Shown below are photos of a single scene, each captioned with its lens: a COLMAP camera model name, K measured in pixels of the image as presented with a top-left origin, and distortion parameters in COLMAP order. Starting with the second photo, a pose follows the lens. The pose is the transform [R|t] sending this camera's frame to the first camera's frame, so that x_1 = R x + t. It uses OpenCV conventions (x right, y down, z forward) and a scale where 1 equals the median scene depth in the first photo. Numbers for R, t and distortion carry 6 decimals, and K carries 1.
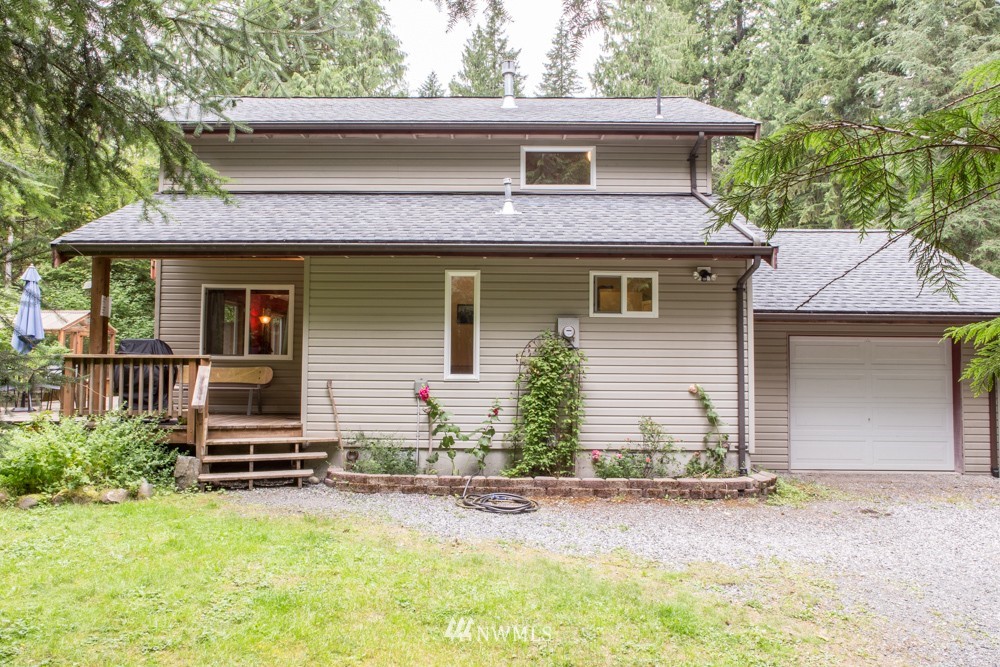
lens RADIAL K [[691.8, 0, 500.0], [0, 691.8, 333.5], [0, 0, 1]] dist [-0.025066, 0.001882]
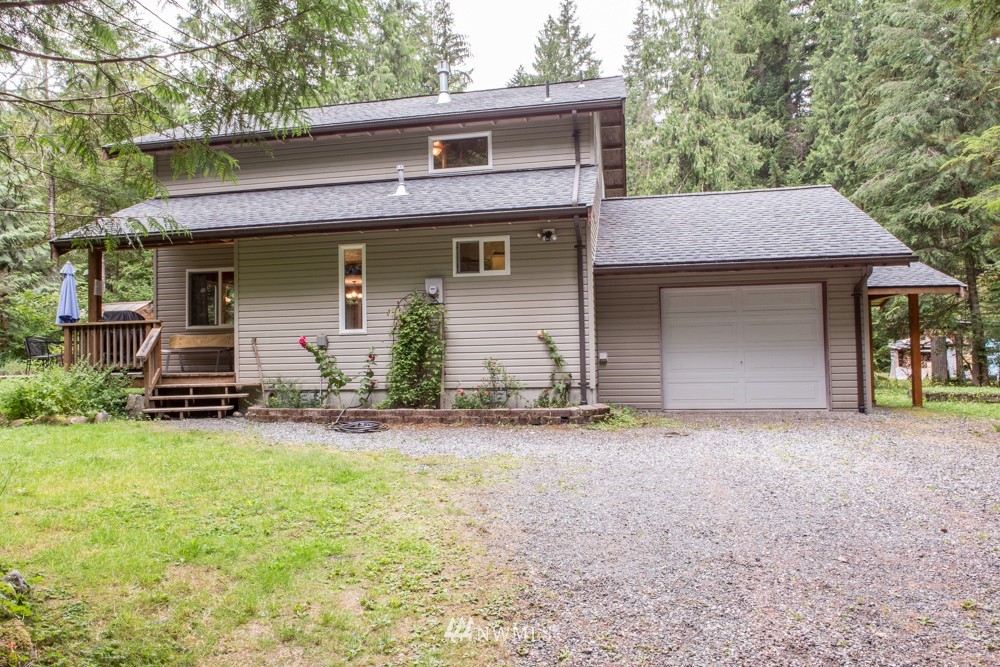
lens RADIAL K [[691.8, 0, 500.0], [0, 691.8, 333.5], [0, 0, 1]] dist [-0.025066, 0.001882]
pose [[0.982675, -0.034566, -0.182084, 0.421647], [0.037050, 0.999261, 0.010258, 0.063775], [0.181595, -0.016827, 0.983229, -0.154183]]
